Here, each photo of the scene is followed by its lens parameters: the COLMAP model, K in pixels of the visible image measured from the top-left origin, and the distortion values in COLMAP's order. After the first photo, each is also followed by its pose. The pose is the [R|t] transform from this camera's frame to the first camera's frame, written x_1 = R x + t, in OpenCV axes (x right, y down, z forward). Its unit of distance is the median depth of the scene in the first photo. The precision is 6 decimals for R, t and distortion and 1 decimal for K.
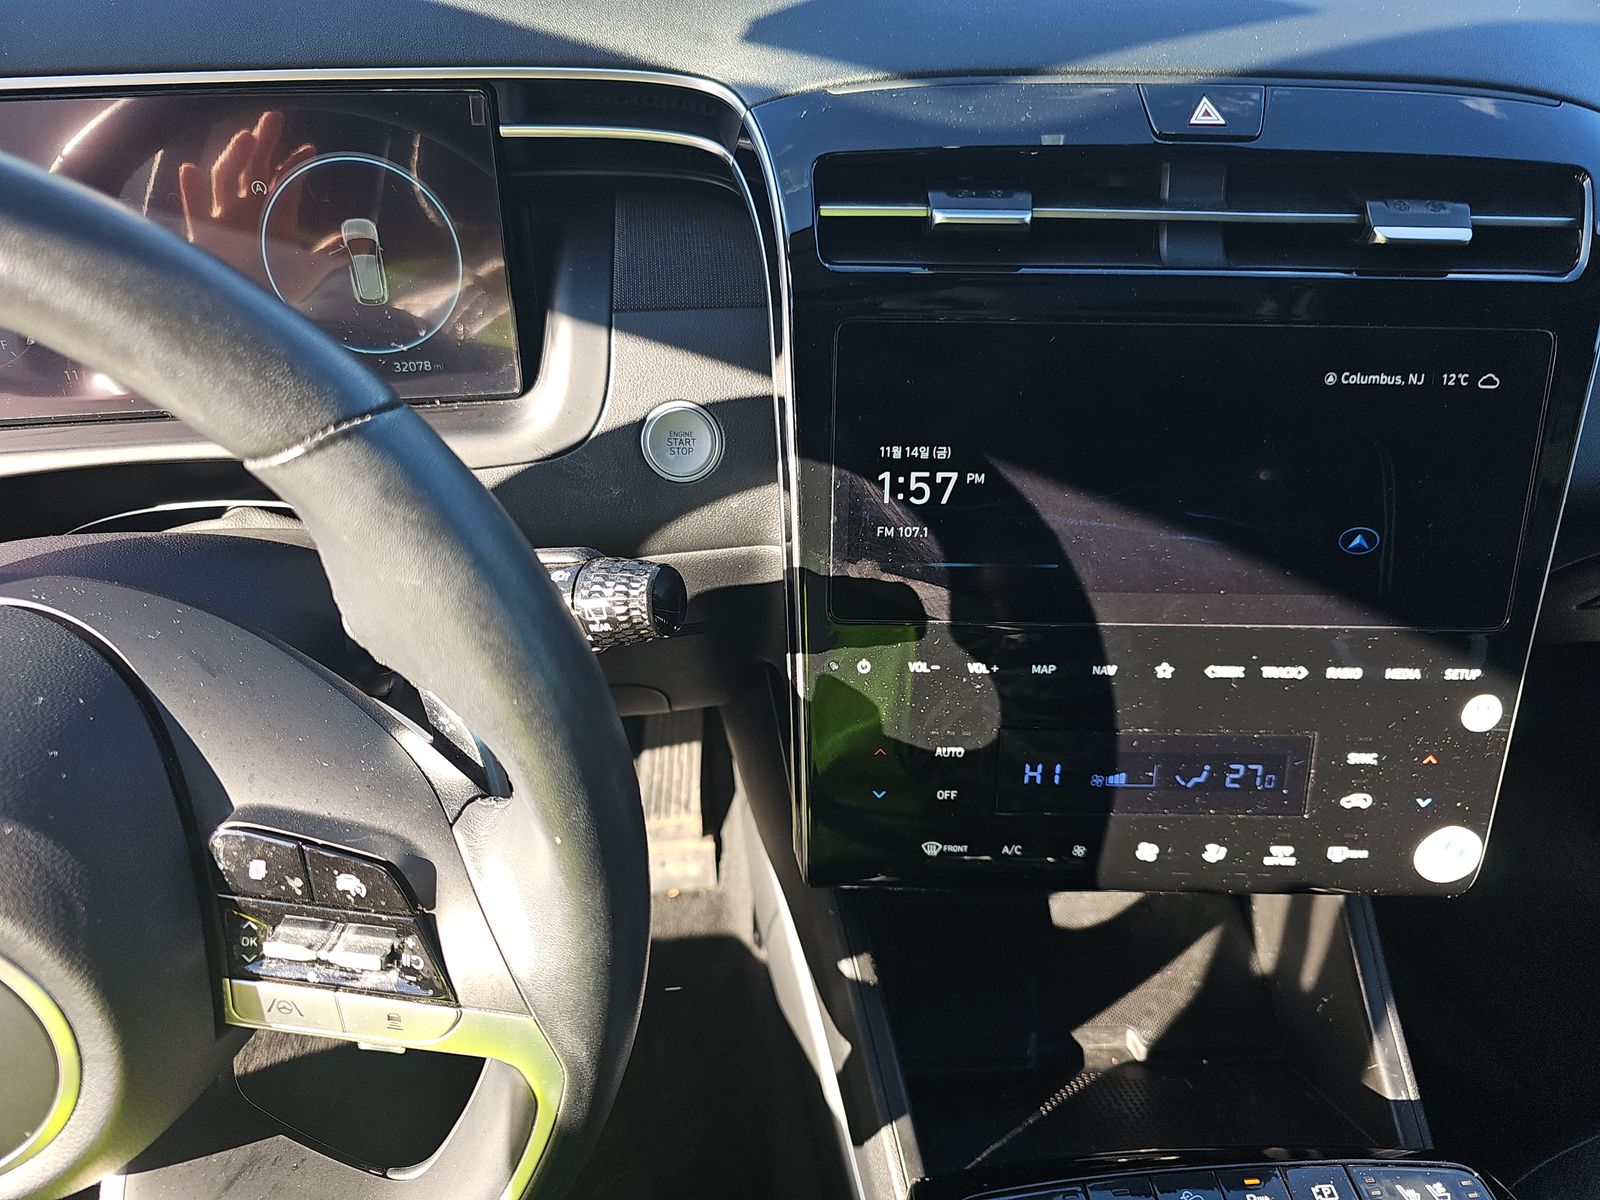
lens RADIAL K [[1091.8, 0, 790.8], [0, 1091.8, 592.5], [0, 0, 1]] dist [0.001437, -0.014088]
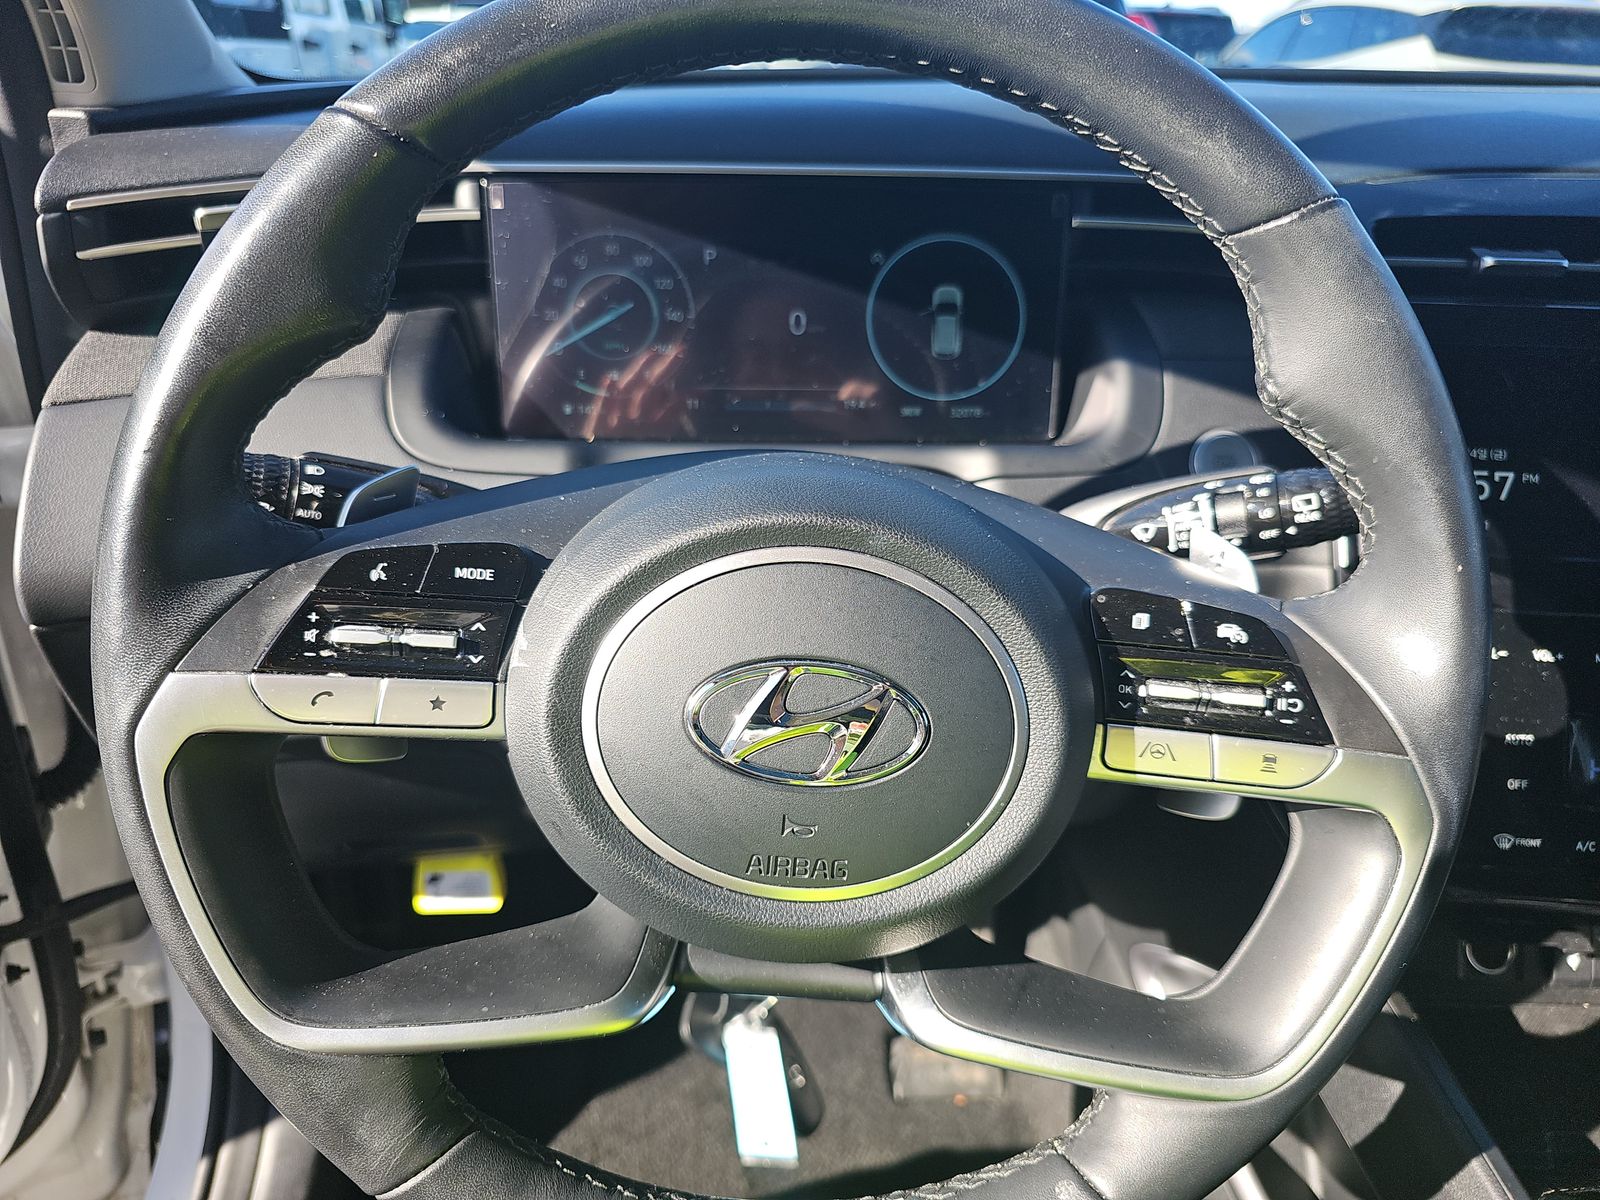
lens RADIAL K [[1091.8, 0, 802.4], [0, 1091.8, 597.0], [0, 0, 1]] dist [0.001437, -0.014088]
pose [[0.996891, 0.030090, -0.072827, -0.488209], [-0.050126, 0.955272, -0.291449, 0.373156], [0.060800, 0.294193, 0.953810, -0.071482]]
